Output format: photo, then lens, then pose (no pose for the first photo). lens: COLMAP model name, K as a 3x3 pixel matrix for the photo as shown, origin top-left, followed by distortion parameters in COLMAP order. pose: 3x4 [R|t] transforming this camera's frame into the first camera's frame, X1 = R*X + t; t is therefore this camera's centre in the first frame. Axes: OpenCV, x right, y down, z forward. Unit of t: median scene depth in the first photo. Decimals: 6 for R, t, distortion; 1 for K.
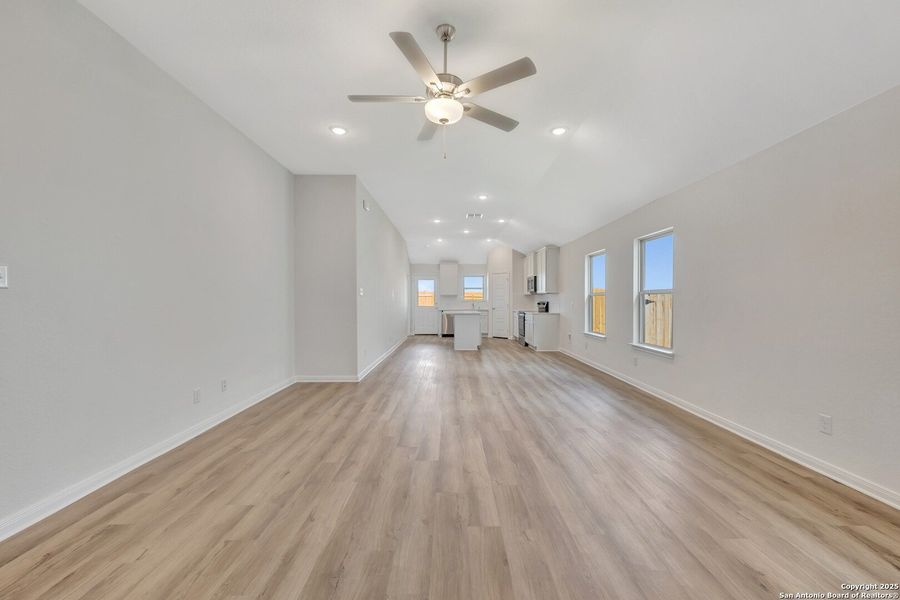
lens RADIAL K [[356.3, 0, 454.8], [0, 356.3, 303.5], [0, 0, 1]] dist [-0.001946, -0.000088]
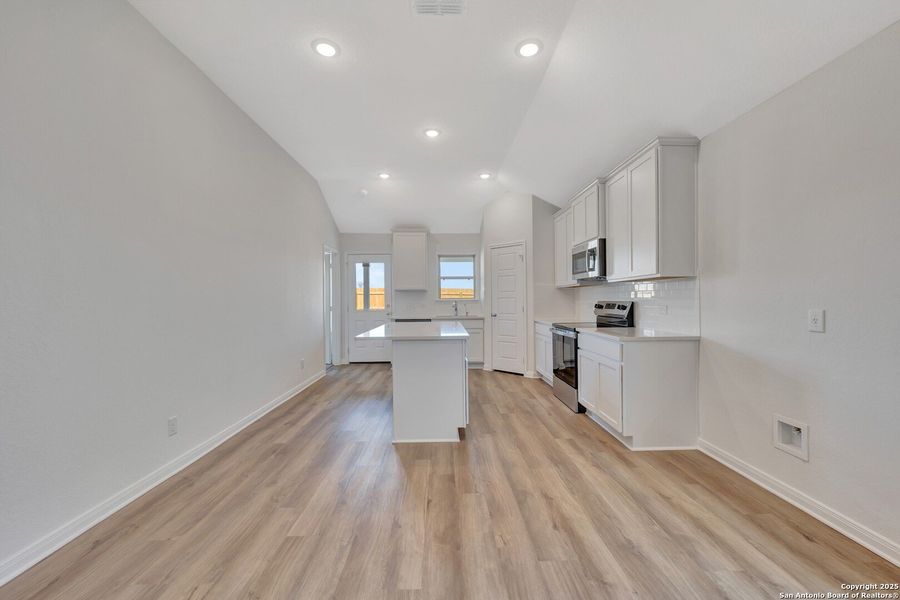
lens RADIAL K [[356.3, 0, 453.5], [0, 356.3, 301.0], [0, 0, 1]] dist [-0.001946, -0.000088]
pose [[0.999805, -0.004432, 0.019231, 0.090696], [0.004547, 0.999972, -0.005942, -0.009113], [-0.019204, 0.006028, 0.999797, 1.099512]]
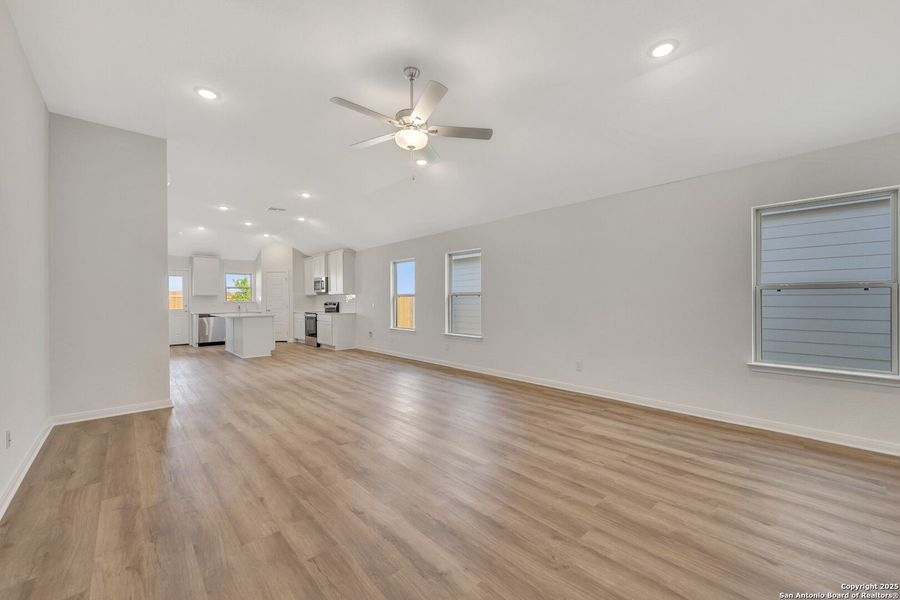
lens RADIAL K [[356.3, 0, 448.4], [0, 356.3, 299.2], [0, 0, 1]] dist [-0.001946, -0.000088]
pose [[0.751021, -0.002370, 0.660274, -0.335769], [0.012033, 0.999877, -0.010097, 0.001244], [-0.660169, 0.015528, 0.750957, 0.018986]]
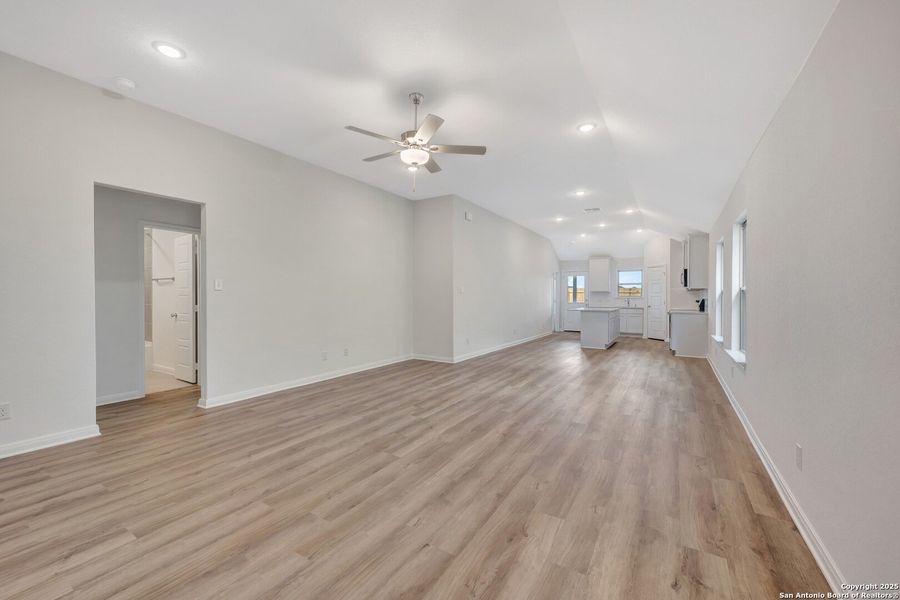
lens RADIAL K [[356.3, 0, 457.0], [0, 356.3, 298.1], [0, 0, 1]] dist [-0.001946, -0.000088]
pose [[0.850977, 0.006344, -0.525164, 0.383717], [-0.008898, 0.999958, -0.002339, -0.000042], [0.525127, 0.006663, 0.850998, -0.030007]]
